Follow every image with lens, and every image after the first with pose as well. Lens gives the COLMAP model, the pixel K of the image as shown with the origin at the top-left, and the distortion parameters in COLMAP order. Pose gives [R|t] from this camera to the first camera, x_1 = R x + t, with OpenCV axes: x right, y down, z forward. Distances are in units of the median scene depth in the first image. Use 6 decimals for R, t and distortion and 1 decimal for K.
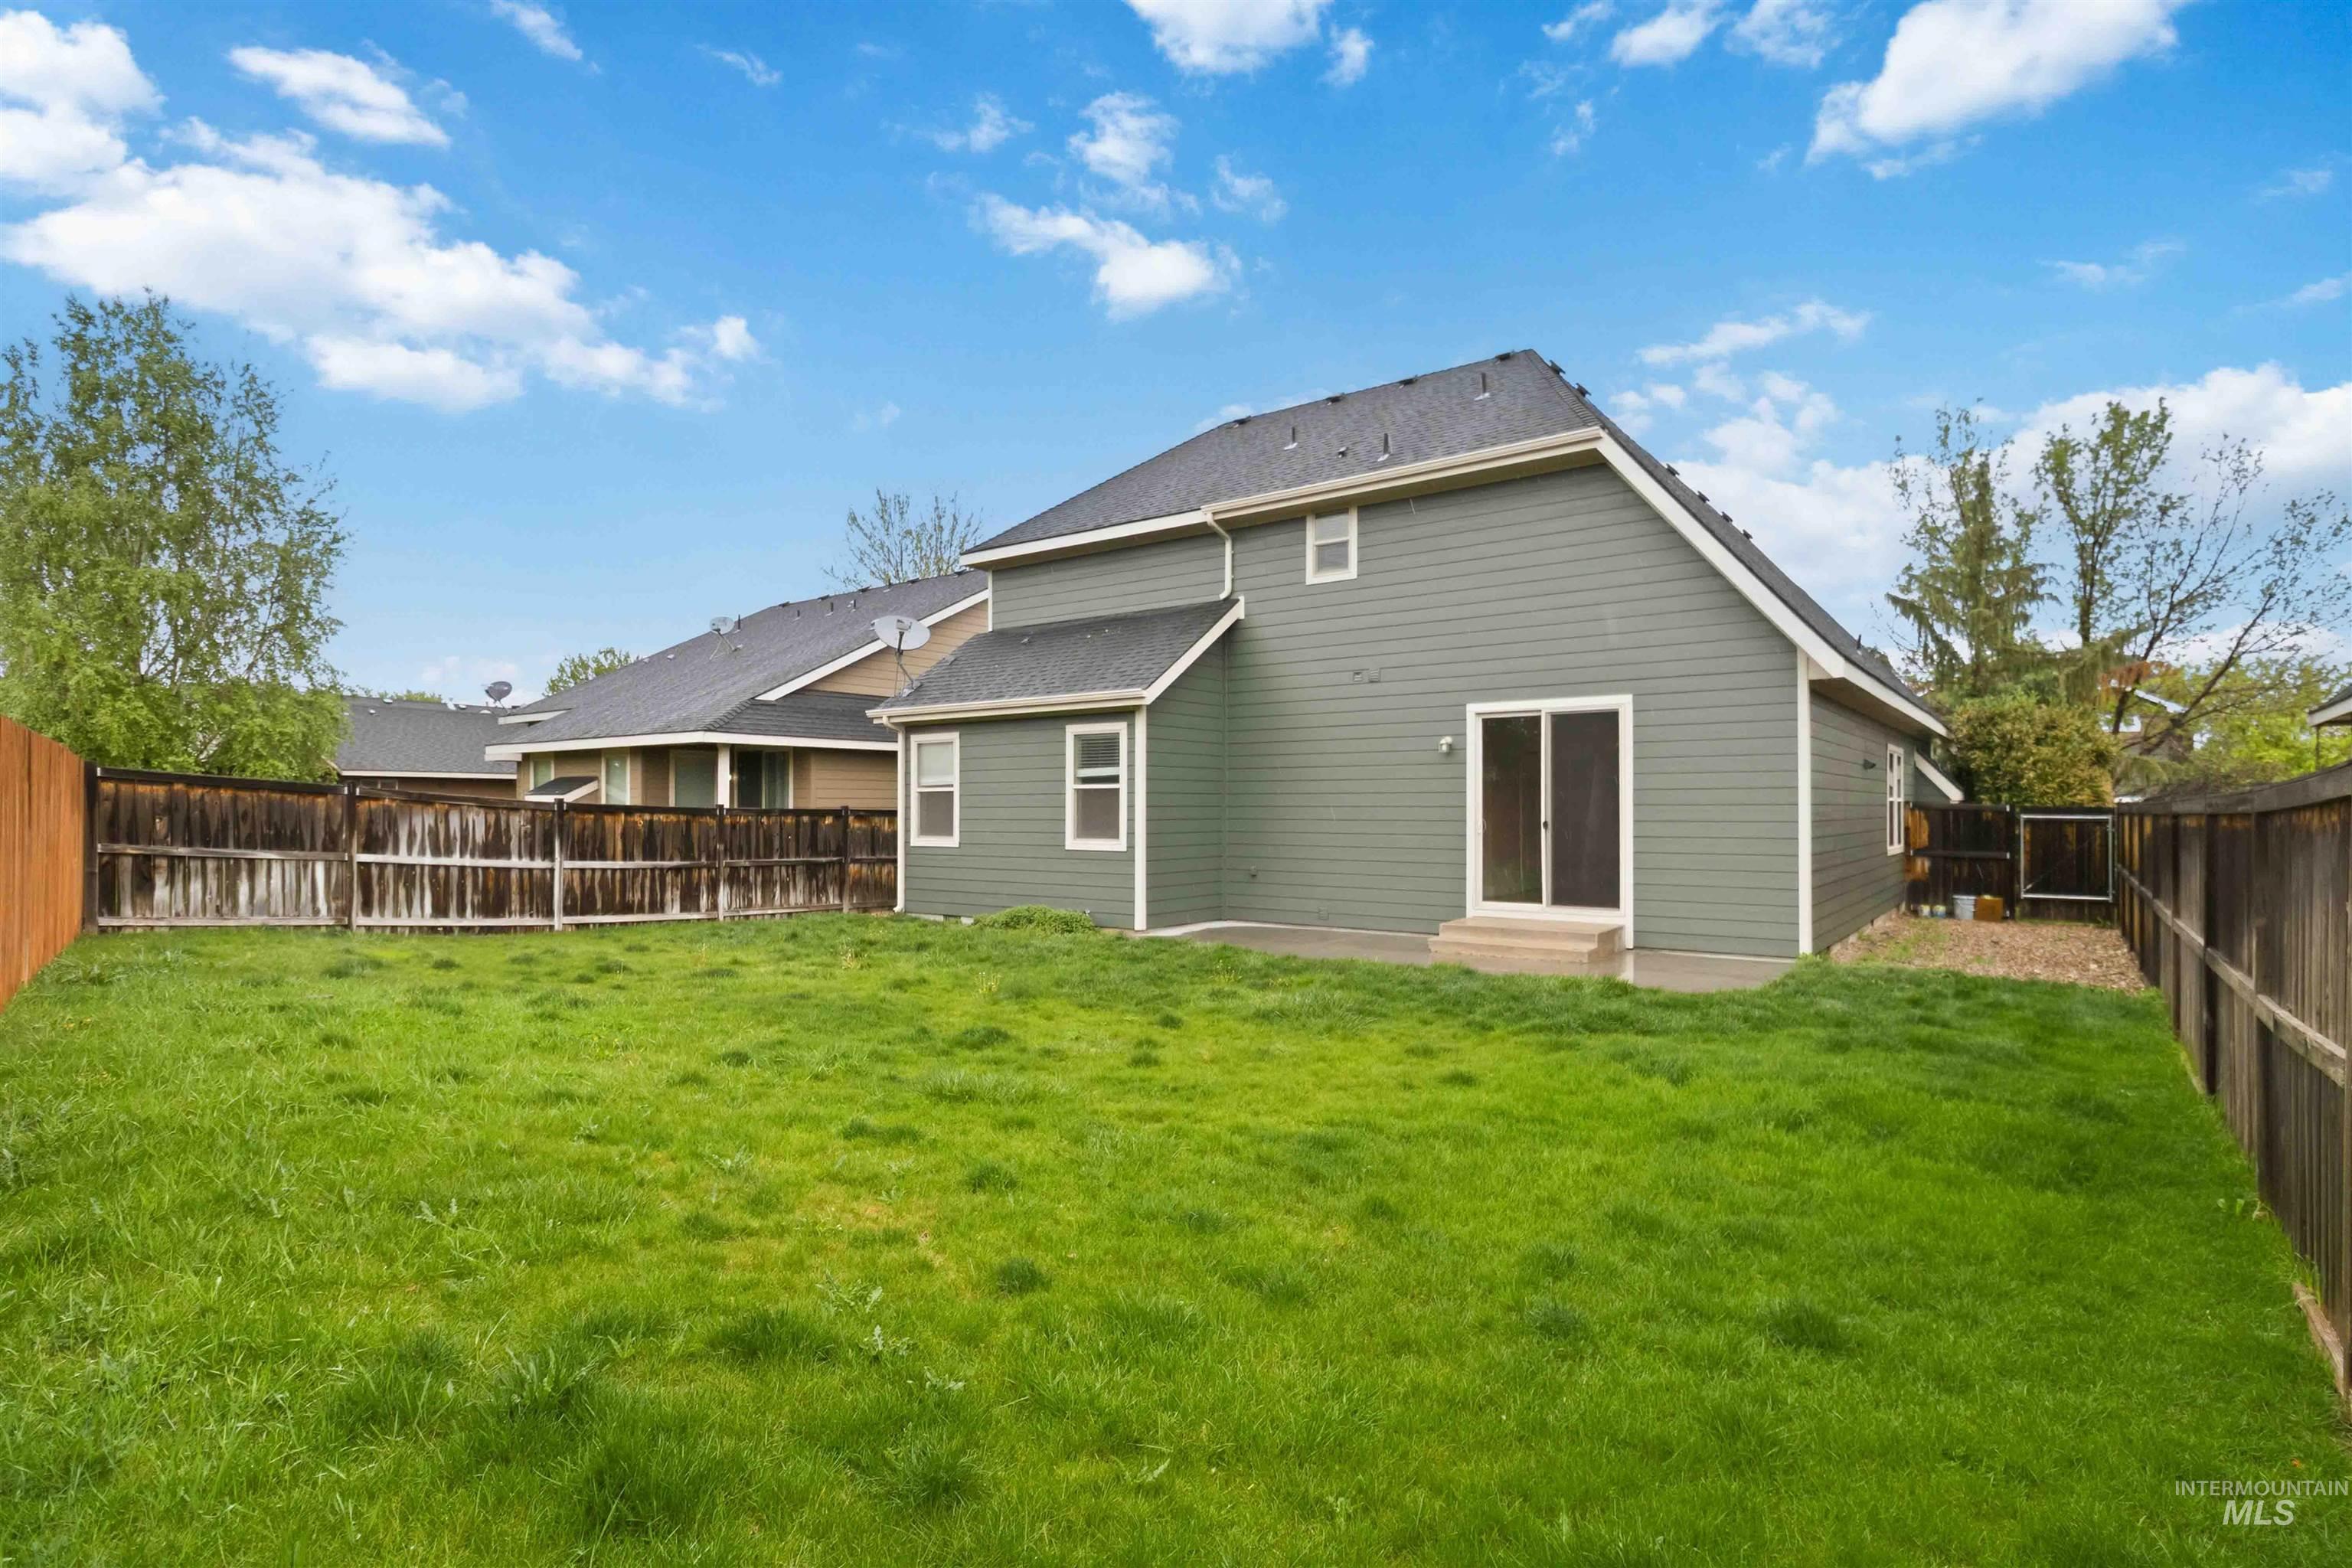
lens RADIAL K [[1151.2, 0, 1197.9], [0, 1151.2, 786.5], [0, 0, 1]] dist [0.001404, 0.000256]
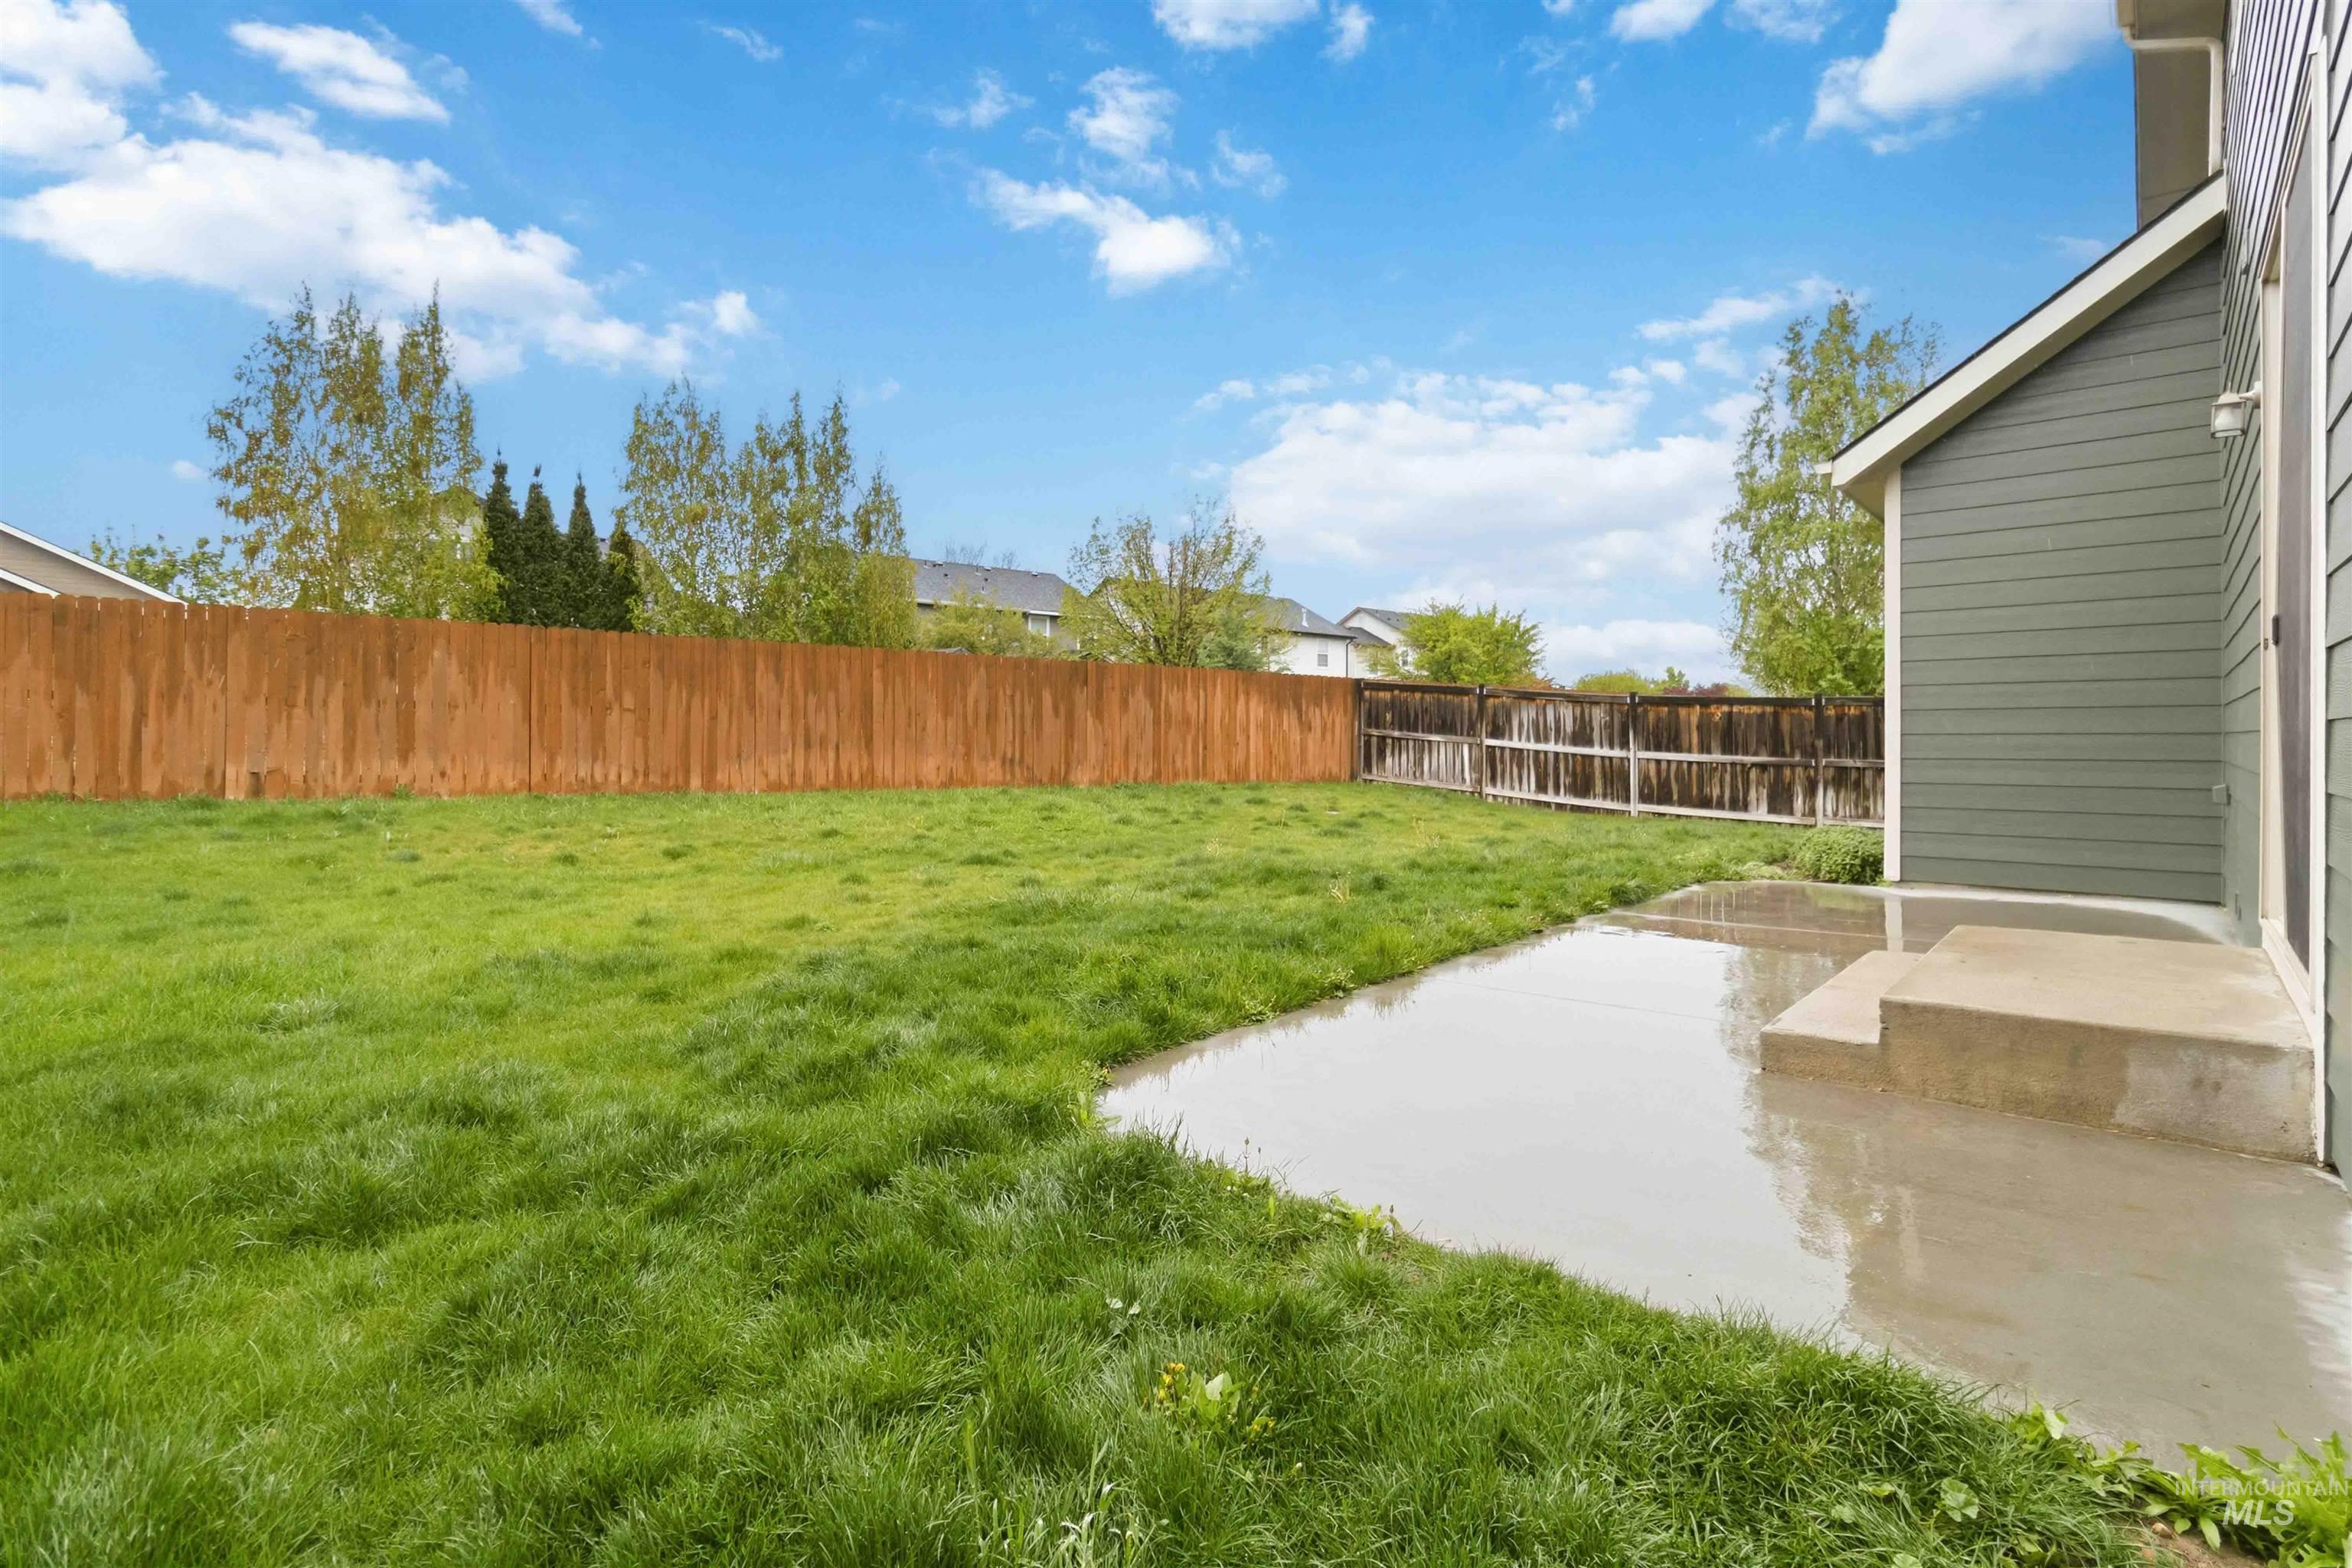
lens RADIAL K [[1122.5, 0, 1196.0], [0, 1122.5, 759.1], [0, 0, 1]] dist [0.003564, 0.000667]
pose [[-0.067103, 0.018679, -0.997571, 0.479343], [0.018195, 0.999681, 0.017494, 0.044458], [0.997580, -0.016977, -0.067422, 0.635625]]
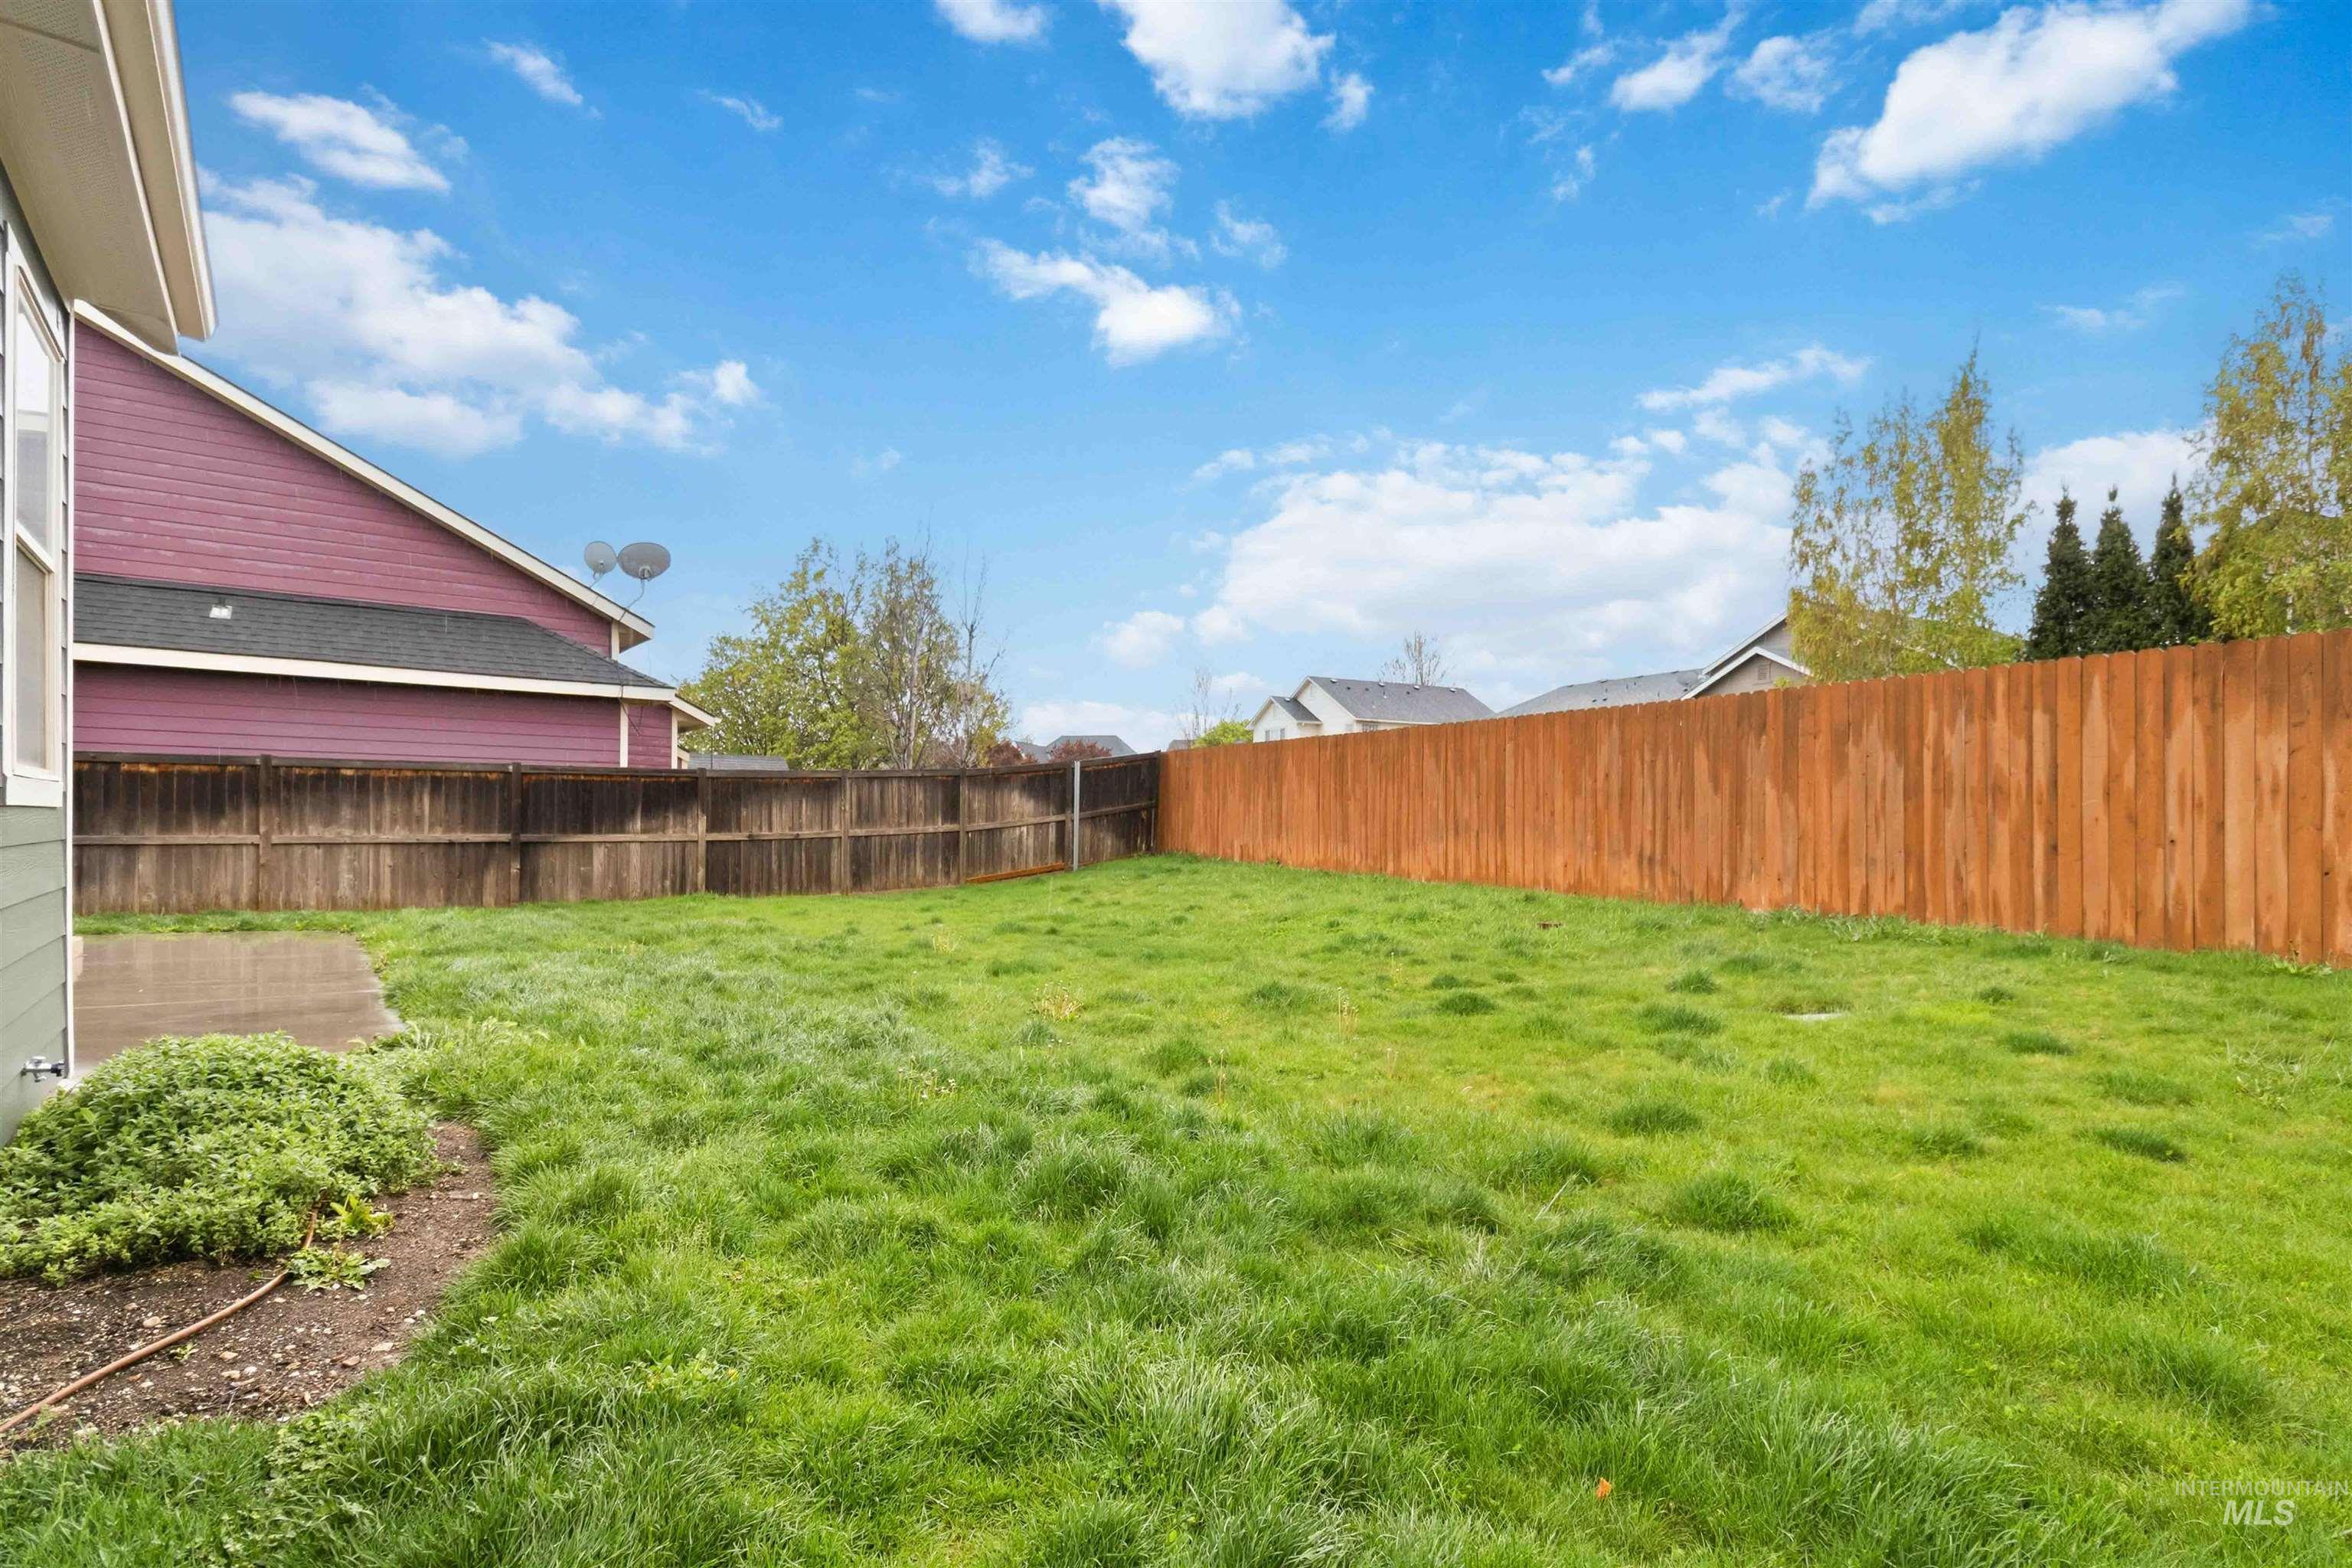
lens RADIAL K [[1163.4, 0, 1176.6], [0, 1163.4, 827.1], [0, 0, 1]] dist [0.002197, 0.000284]
pose [[-0.962607, -0.010332, 0.270705, -0.357915], [-0.015830, 0.999710, -0.018134, 0.056982], [-0.270439, -0.021741, -0.962492, 1.099759]]
